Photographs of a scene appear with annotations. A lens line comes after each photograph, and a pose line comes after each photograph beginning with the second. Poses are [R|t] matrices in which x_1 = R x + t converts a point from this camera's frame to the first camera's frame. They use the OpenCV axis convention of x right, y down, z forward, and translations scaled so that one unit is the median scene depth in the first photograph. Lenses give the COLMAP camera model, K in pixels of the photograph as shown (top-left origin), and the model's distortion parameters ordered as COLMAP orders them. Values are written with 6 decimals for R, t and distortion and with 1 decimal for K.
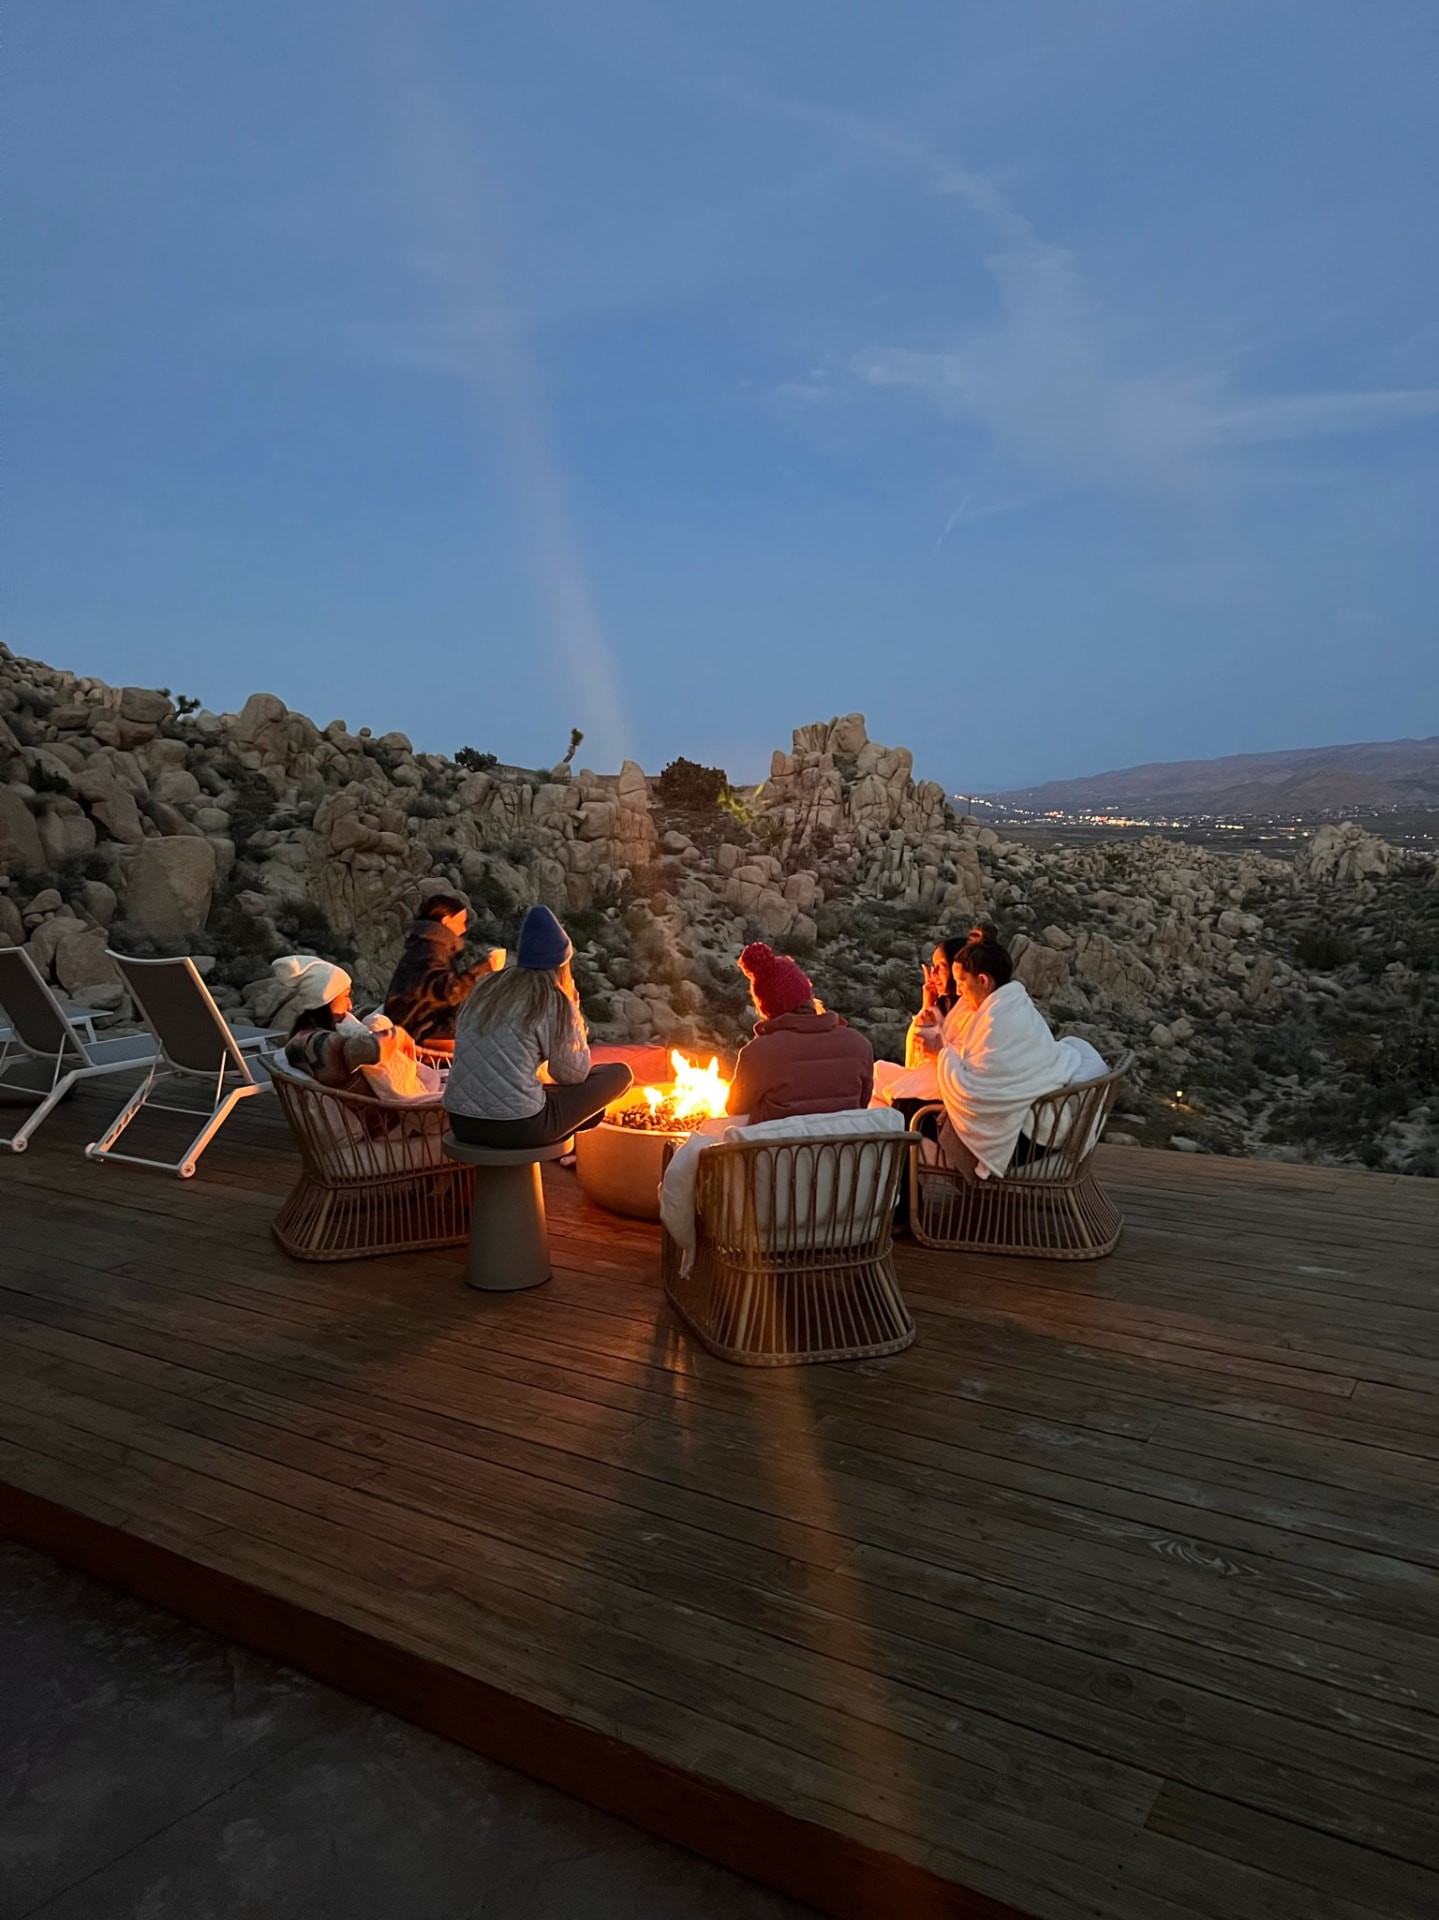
lens RADIAL K [[1469.7, 0, 691.9], [0, 1469.7, 968.8], [0, 0, 1]] dist [0.147061, -0.367792]
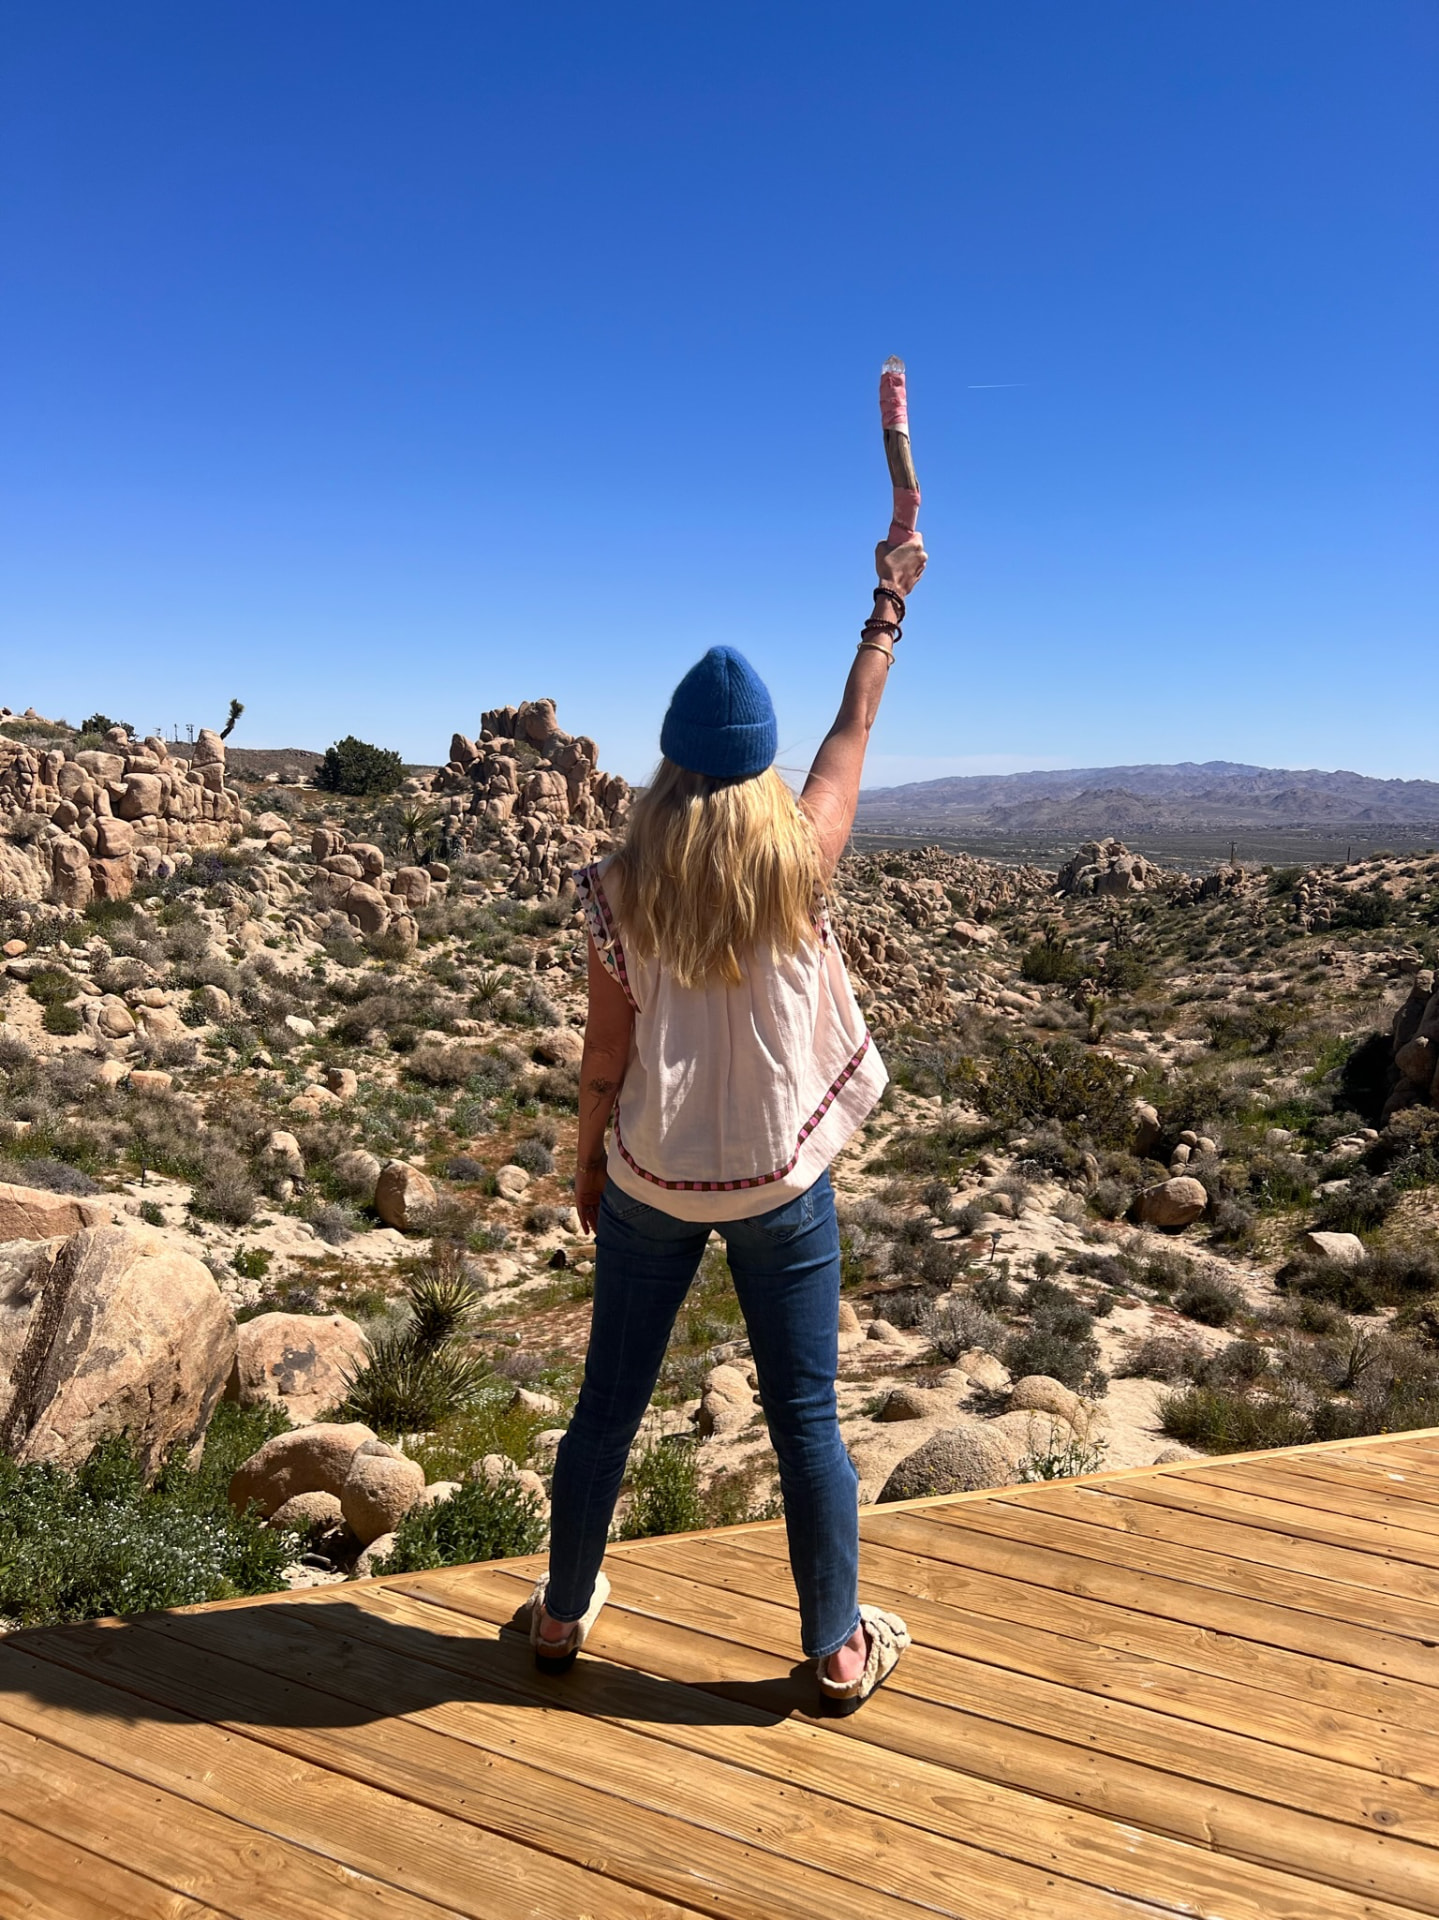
lens RADIAL K [[1469.7, 0, 691.9], [0, 1469.7, 968.8], [0, 0, 1]] dist [0.147061, -0.367792]
pose [[0.991442, 0.022612, 0.128573, 0.122935], [-0.022767, 0.999741, -0.000261, -0.005759], [-0.128545, -0.002669, 0.991700, 0.085405]]
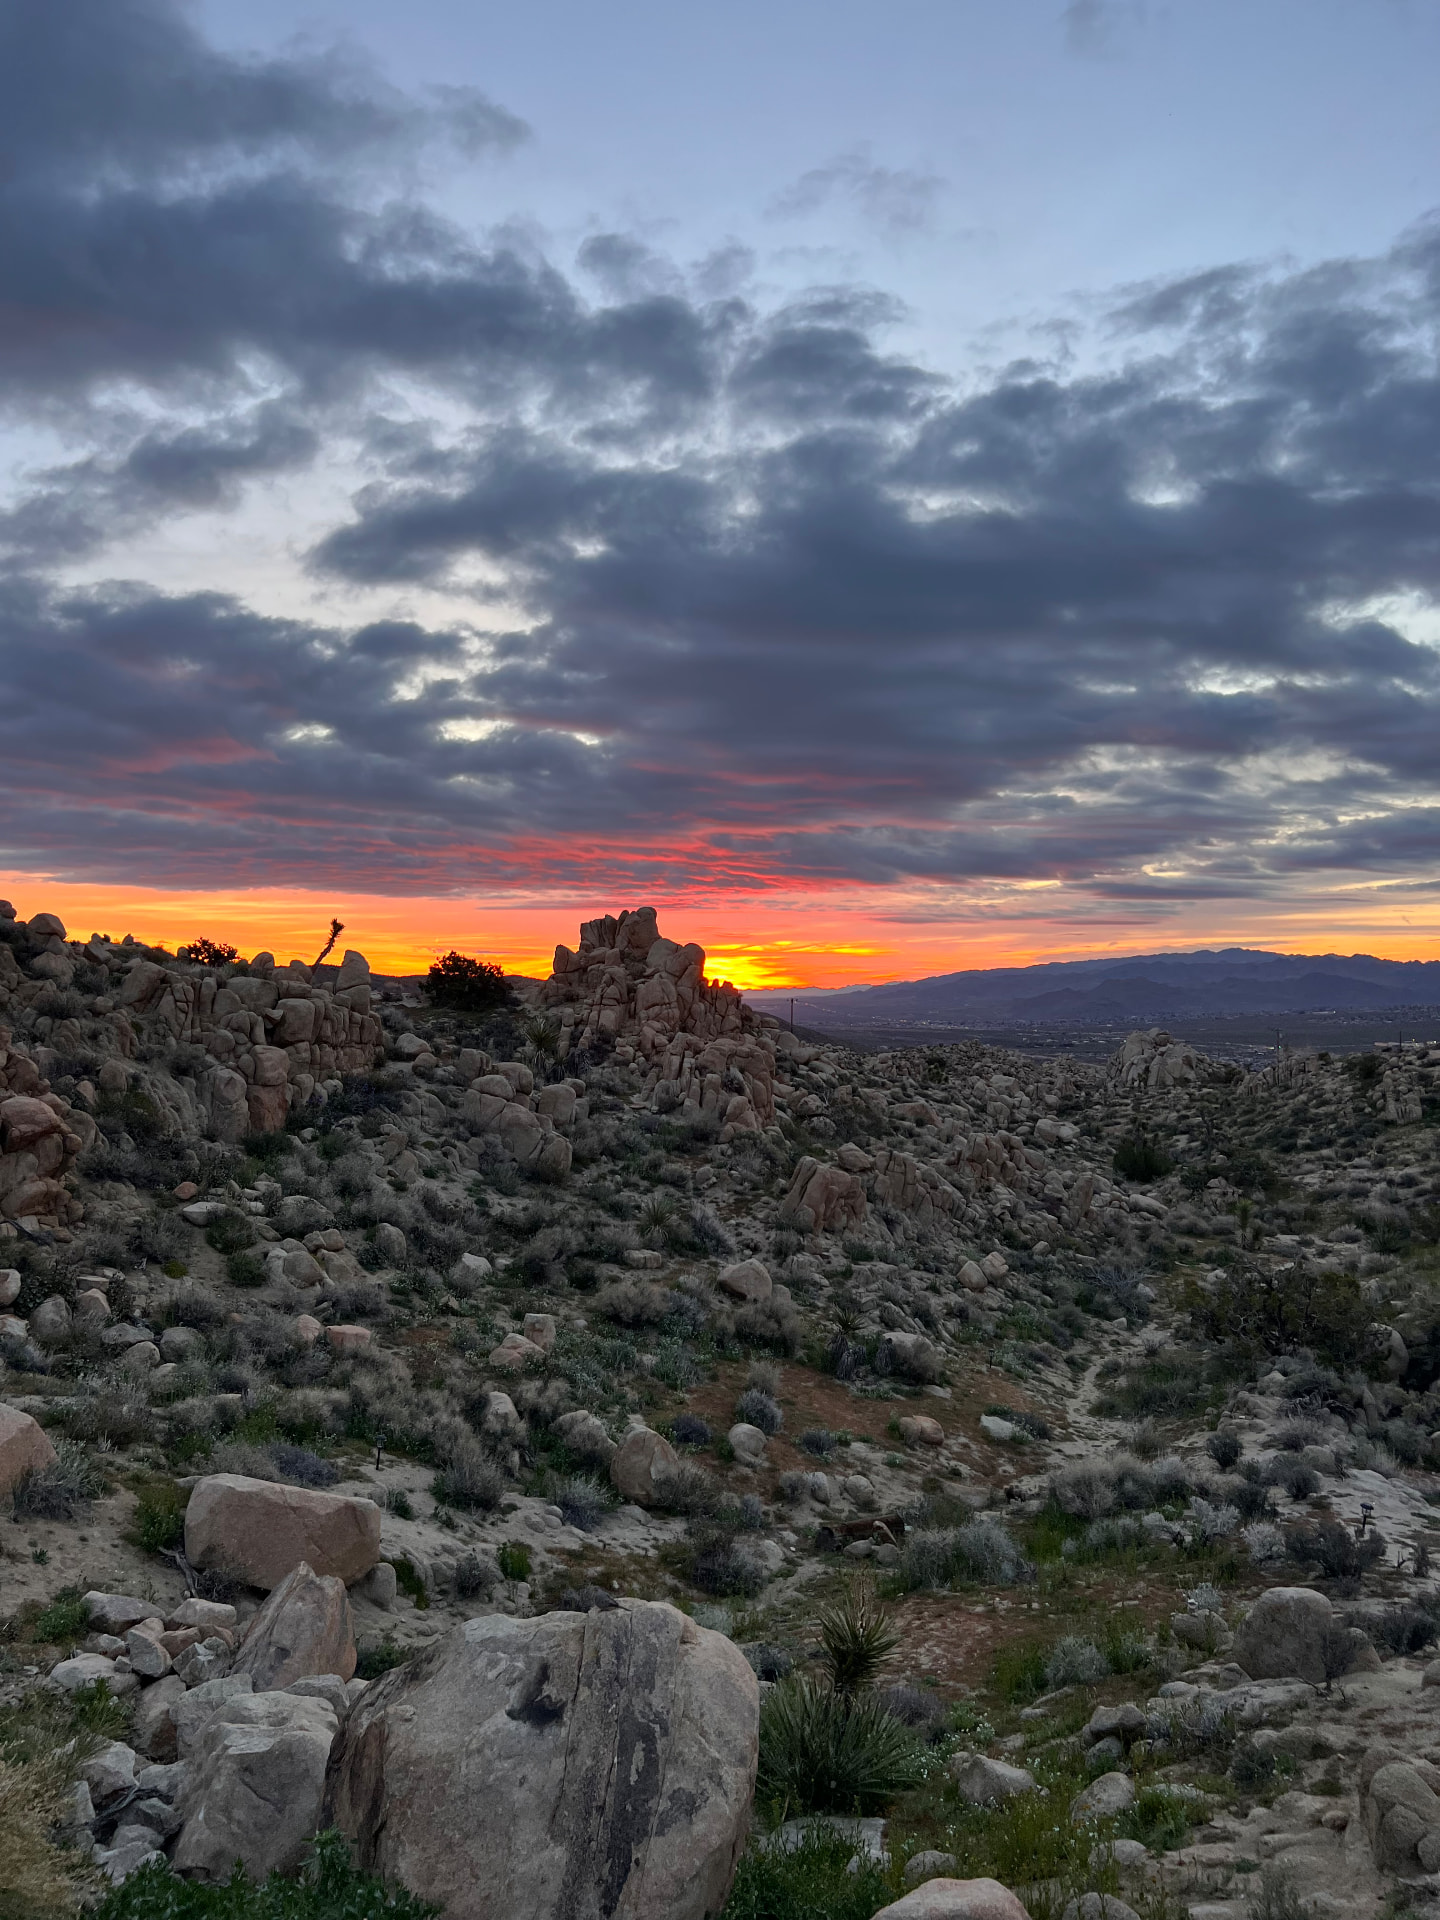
lens RADIAL K [[1469.7, 0, 692.4], [0, 1469.7, 968.8], [0, 0, 1]] dist [0.147061, -0.367792]
pose [[0.993774, 0.009609, 0.111001, 0.053655], [0.005507, 0.990820, -0.135072, -0.014552], [-0.111280, 0.134842, 0.984599, 0.137044]]
